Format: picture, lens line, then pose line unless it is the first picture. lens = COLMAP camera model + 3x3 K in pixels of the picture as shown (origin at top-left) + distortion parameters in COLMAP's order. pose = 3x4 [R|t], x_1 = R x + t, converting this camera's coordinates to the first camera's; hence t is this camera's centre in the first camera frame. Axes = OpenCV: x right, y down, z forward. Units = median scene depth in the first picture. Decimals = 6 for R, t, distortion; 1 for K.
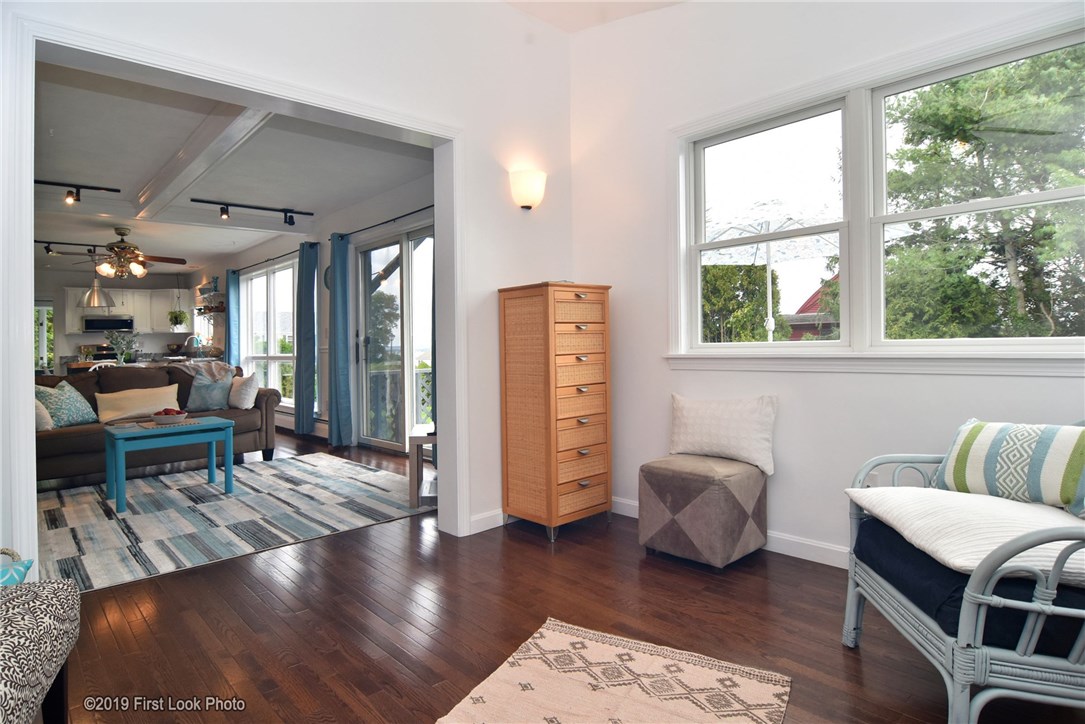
lens RADIAL K [[591.6, 0, 547.6], [0, 591.6, 336.0], [0, 0, 1]] dist [-0.000683, -0.005357]
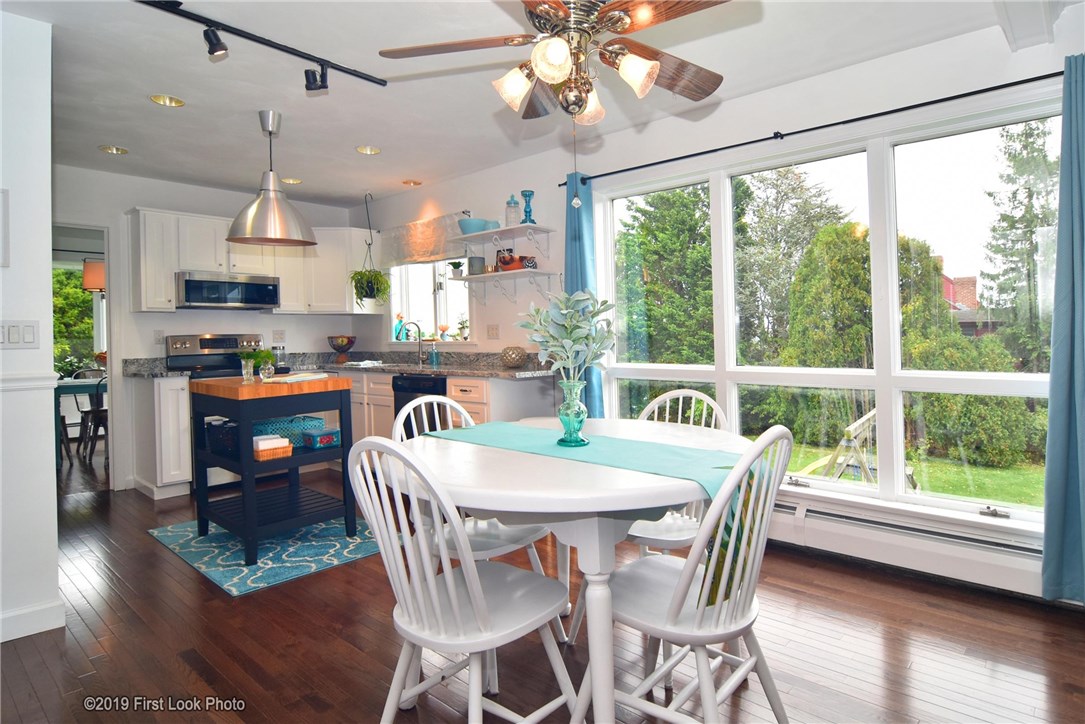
lens RADIAL K [[622.2, 0, 650.4], [0, 622.2, 329.5], [0, 0, 1]] dist [-0.004110, -0.011250]
pose [[0.988771, 0.018619, 0.148276, -0.499818], [-0.018346, 0.999827, -0.003205, 0.005854], [-0.148310, 0.000448, 0.988941, 0.476601]]
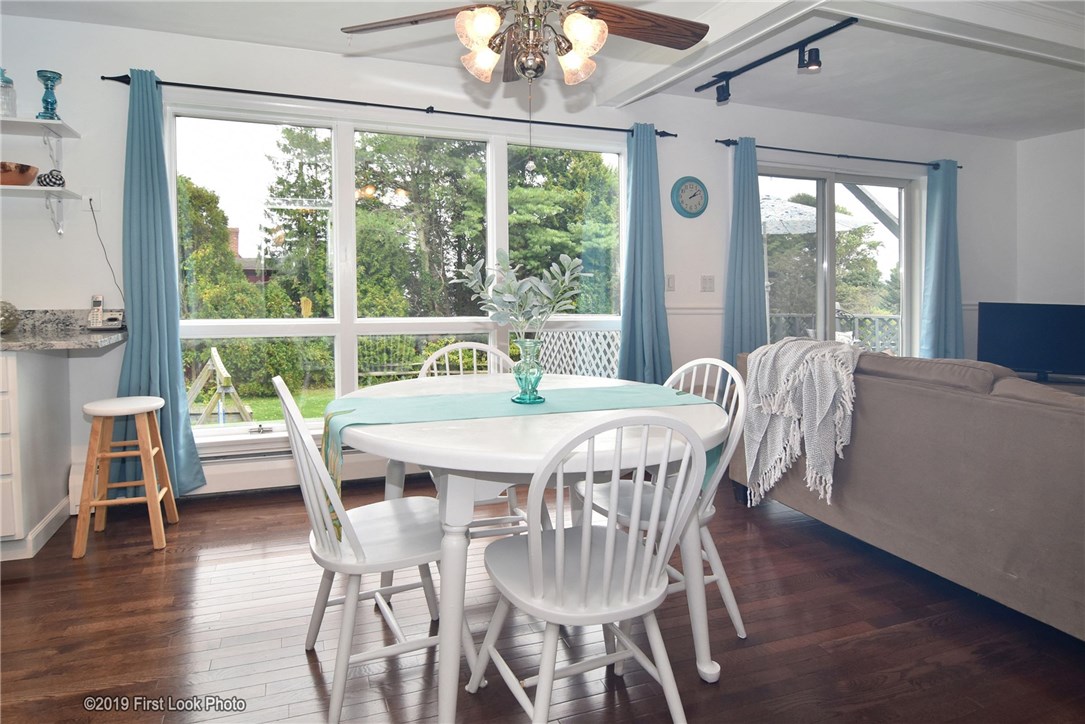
lens RADIAL K [[571.6, 0, 515.1], [0, 571.6, 283.5], [0, 0, 1]] dist [-0.006617, -0.001292]
pose [[0.424131, 0.027405, 0.905186, -0.683359], [-0.032030, 0.999371, -0.015249, 0.006653], [-0.905034, -0.022526, 0.424741, 0.612514]]
